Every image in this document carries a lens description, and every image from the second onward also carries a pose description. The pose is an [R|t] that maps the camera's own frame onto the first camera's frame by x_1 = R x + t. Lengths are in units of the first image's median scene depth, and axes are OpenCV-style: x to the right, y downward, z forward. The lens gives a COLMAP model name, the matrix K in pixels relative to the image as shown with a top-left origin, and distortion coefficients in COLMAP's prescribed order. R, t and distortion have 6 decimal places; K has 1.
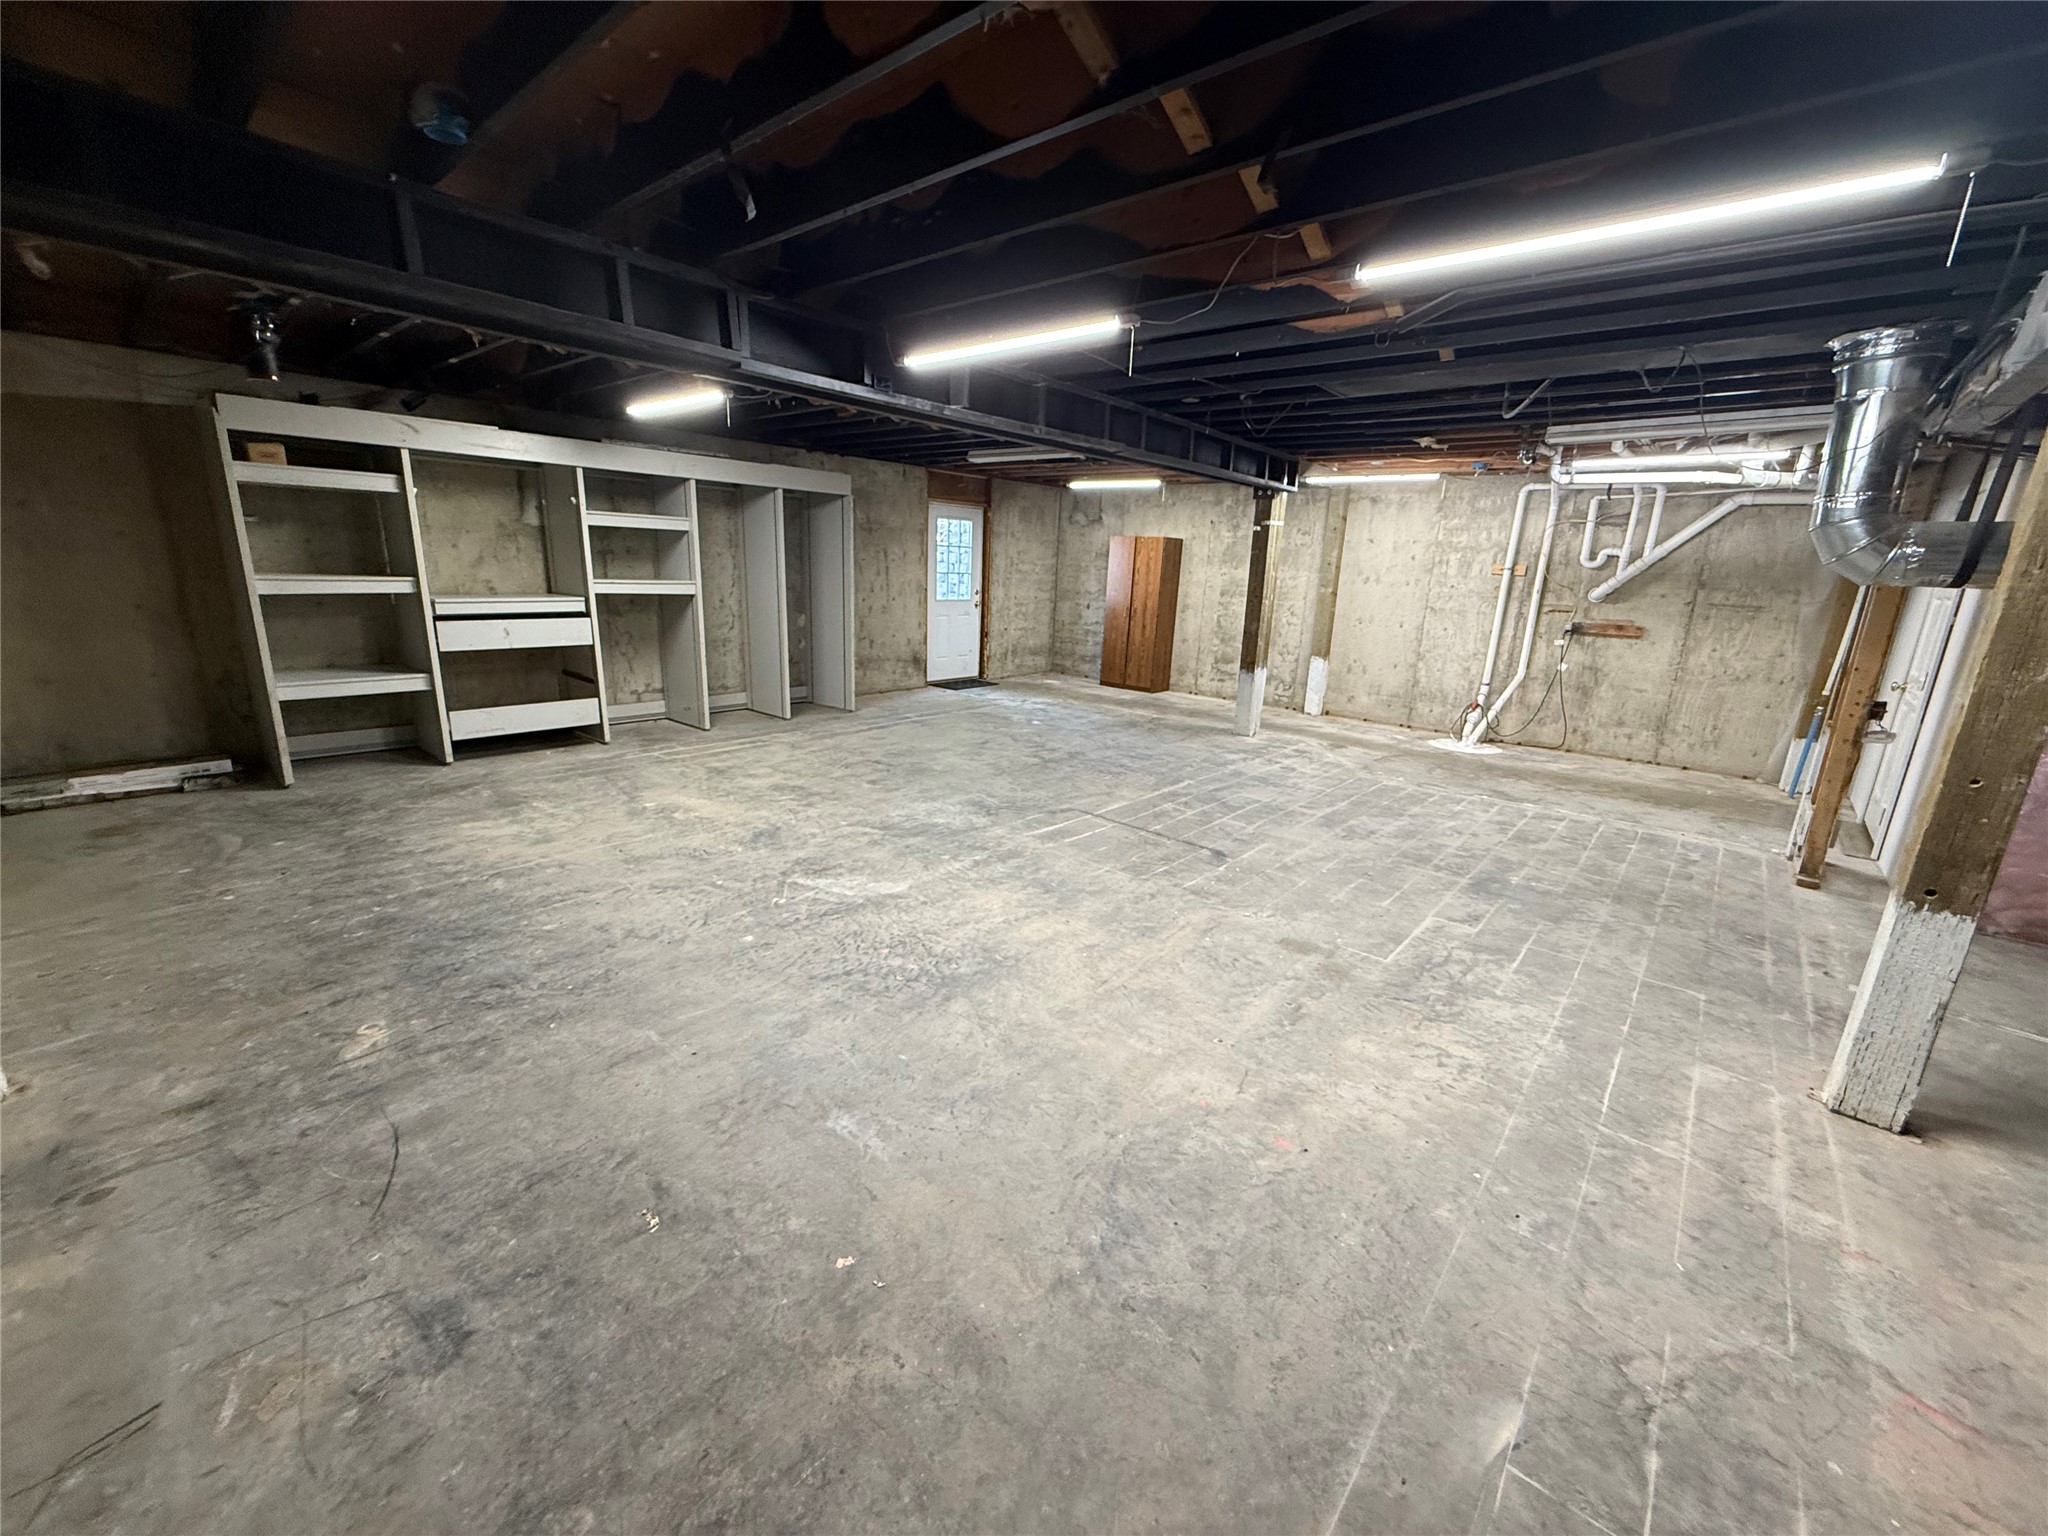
lens RADIAL K [[815.3, 0, 1019.0], [0, 815.3, 772.6], [0, 0, 1]] dist [-0.000931, 0.000064]
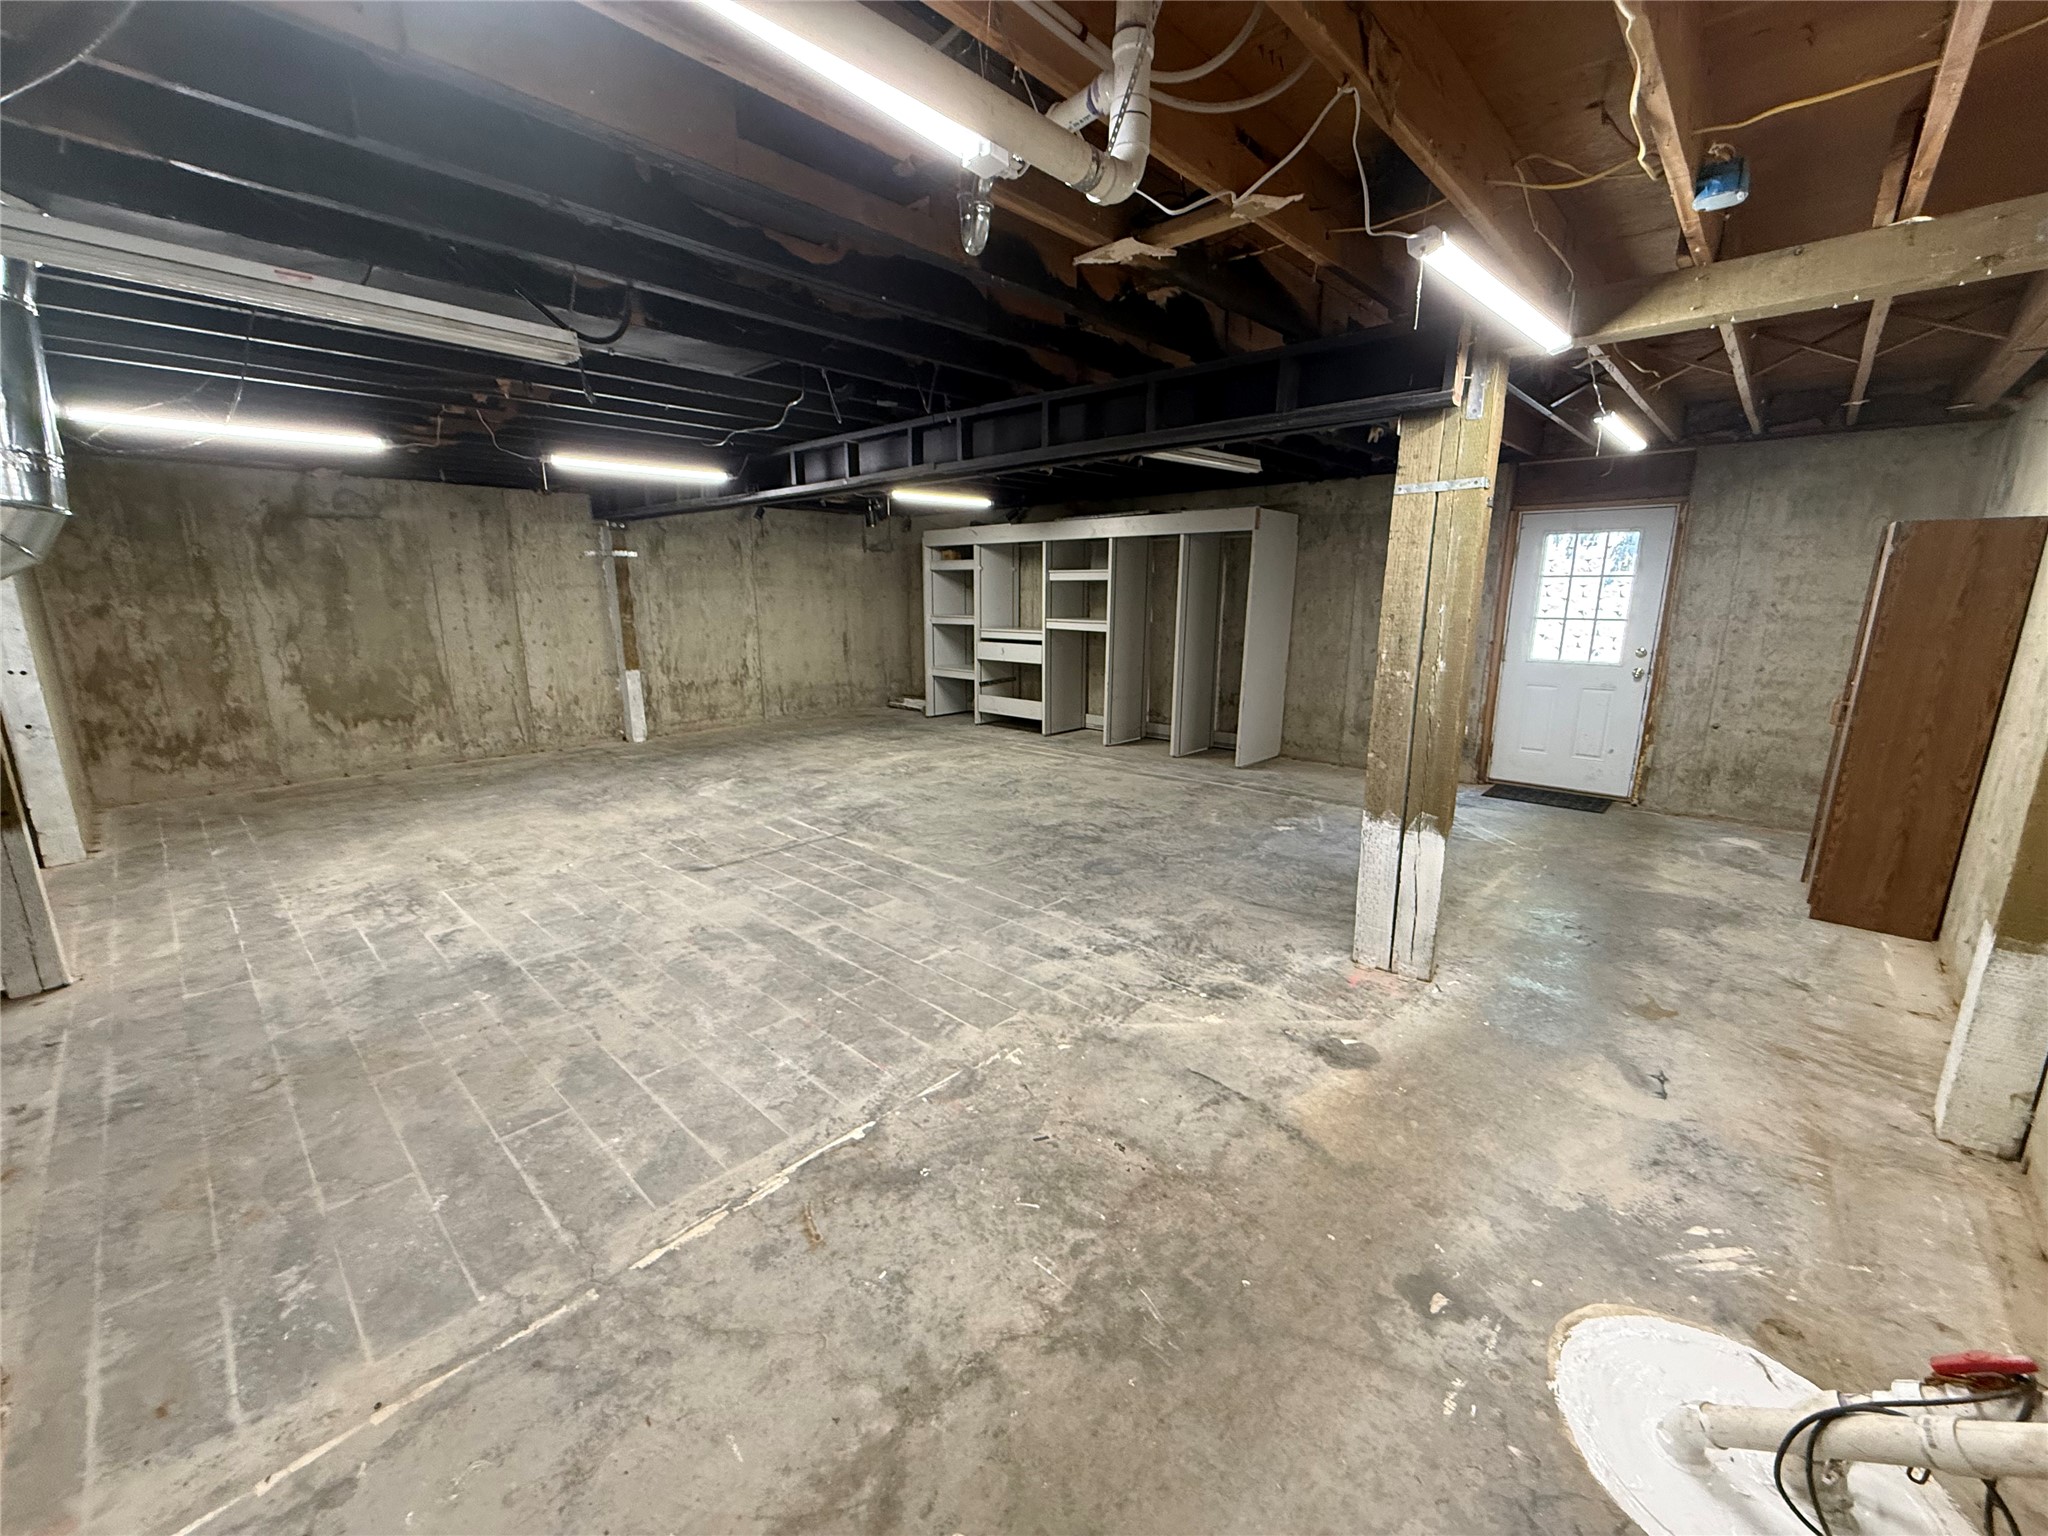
lens RADIAL K [[815.3, 0, 1019.0], [0, 815.3, 772.6], [0, 0, 1]] dist [-0.000931, 0.000064]
pose [[-0.034998, 0.181741, -0.982723, 1.096062], [-0.253217, 0.949626, 0.184639, -0.278336], [0.966776, 0.255304, 0.012785, 1.202376]]
